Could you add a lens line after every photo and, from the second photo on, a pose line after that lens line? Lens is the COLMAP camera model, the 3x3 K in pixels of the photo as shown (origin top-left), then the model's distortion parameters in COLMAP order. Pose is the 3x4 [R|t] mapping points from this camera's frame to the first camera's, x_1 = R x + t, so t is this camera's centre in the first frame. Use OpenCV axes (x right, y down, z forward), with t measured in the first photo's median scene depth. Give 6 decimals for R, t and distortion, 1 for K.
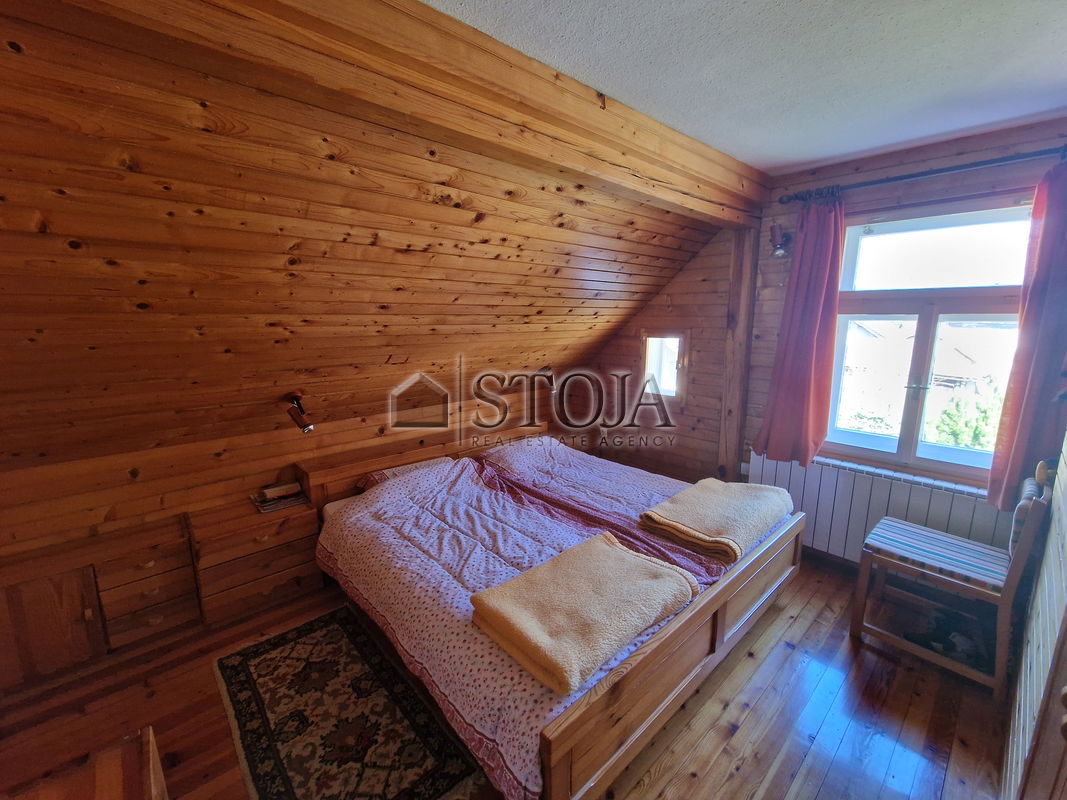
lens RADIAL K [[446.0, 0, 532.7], [0, 446.0, 397.0], [0, 0, 1]] dist [-0.004118, -0.000194]
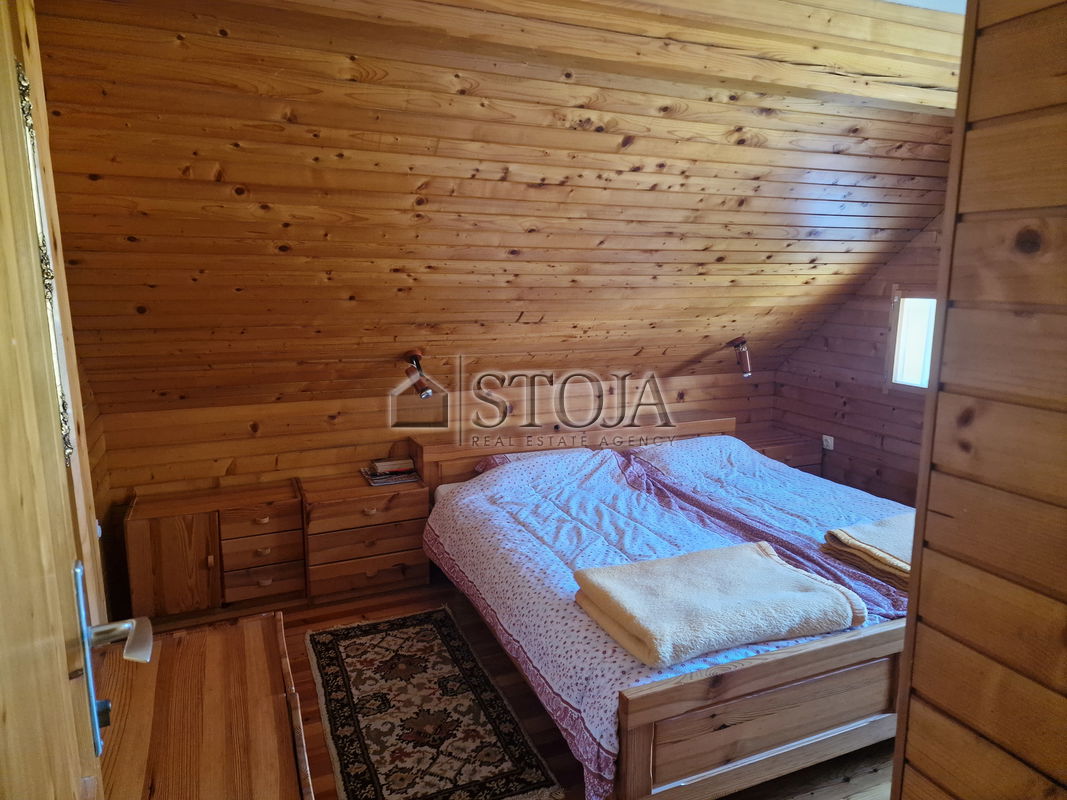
lens RADIAL K [[709.5, 0, 537.2], [0, 709.5, 399.4], [0, 0, 1]] dist [0.058273, -0.009684]
pose [[0.947540, 0.064240, -0.313115, 0.159210], [-0.064495, 0.997872, 0.009553, 0.067004], [0.313063, 0.011142, 0.949667, -0.287040]]
